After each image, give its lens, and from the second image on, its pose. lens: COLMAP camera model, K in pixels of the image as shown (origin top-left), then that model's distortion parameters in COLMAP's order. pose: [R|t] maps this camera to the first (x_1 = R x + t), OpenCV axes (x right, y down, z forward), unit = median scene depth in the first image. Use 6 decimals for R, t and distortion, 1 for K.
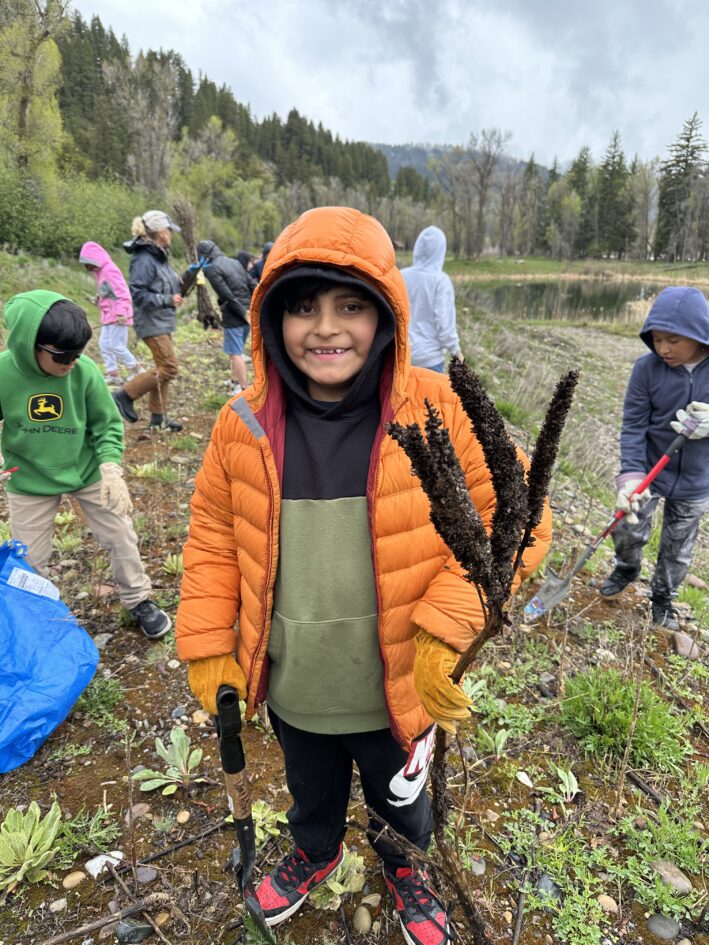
lens RADIAL K [[667.8, 0, 354.5], [0, 667.8, 472.5], [0, 0, 1]] dist [-0.006657, 0.002476]
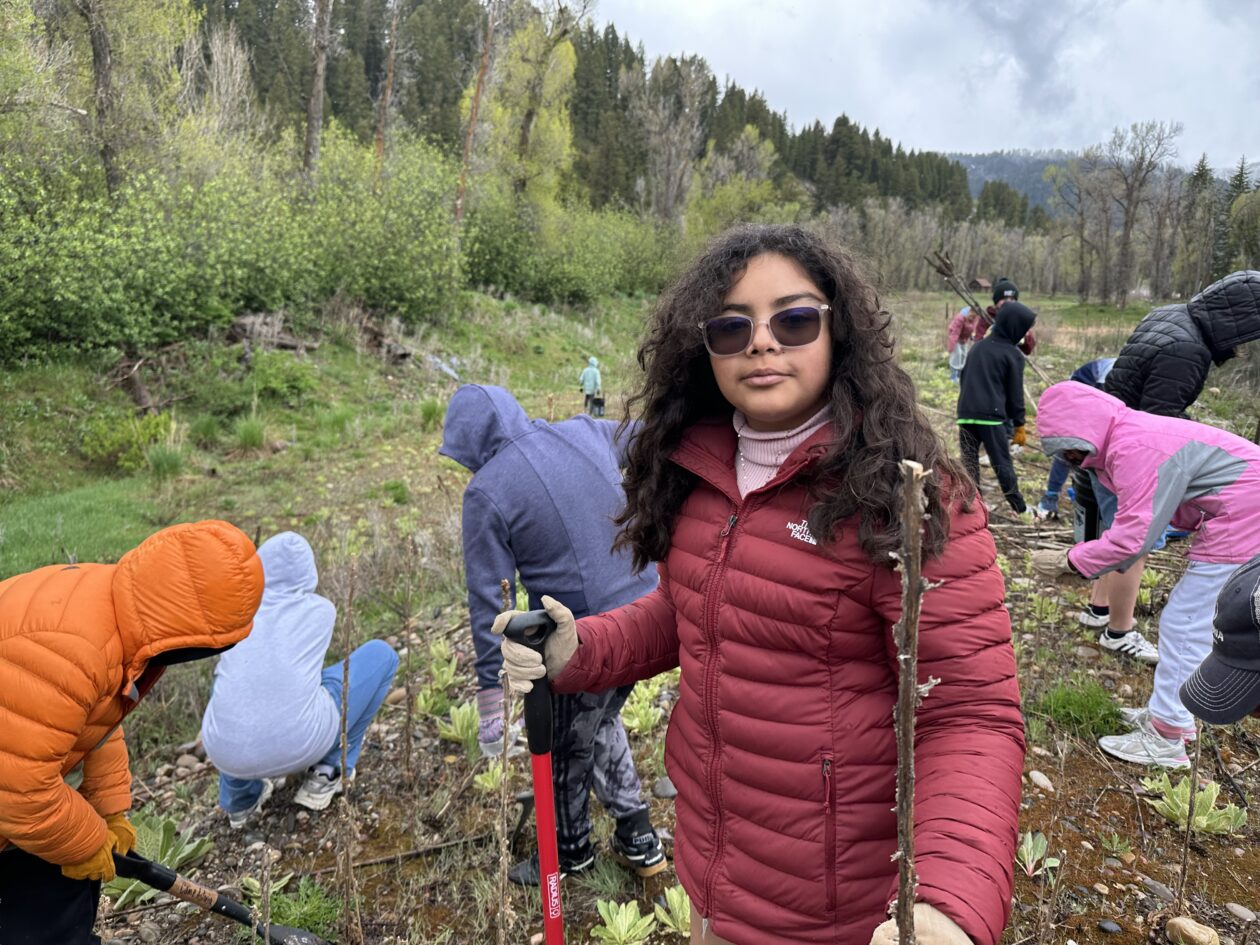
lens RADIAL K [[888.2, 0, 630.0], [0, 888.2, 472.5], [0, 0, 1]] dist [0.026326, -0.079741]
pose [[0.955463, 0.054036, -0.290122, -0.014113], [-0.089129, 0.990023, -0.109137, -0.007144], [0.281330, 0.130135, 0.950746, 0.021364]]
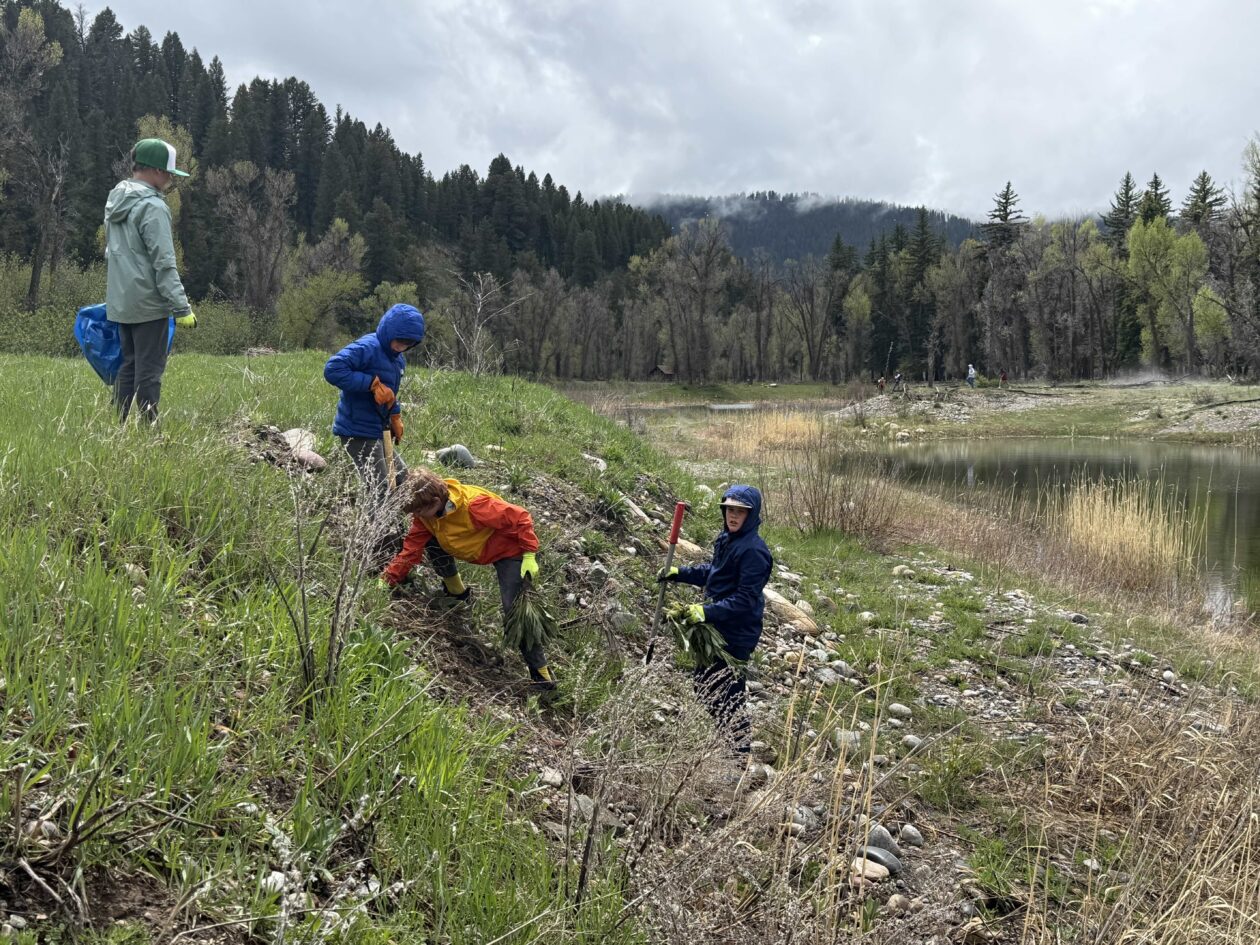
lens RADIAL K [[1442.4, 0, 630.0], [0, 1442.4, 472.5], [0, 0, 1]] dist [0.146420, -0.038258]
pose [[0.999583, -0.020309, -0.020548, 0.112190], [0.014231, 0.965082, -0.261561, 0.149101], [0.025143, 0.261160, 0.964968, -0.400734]]
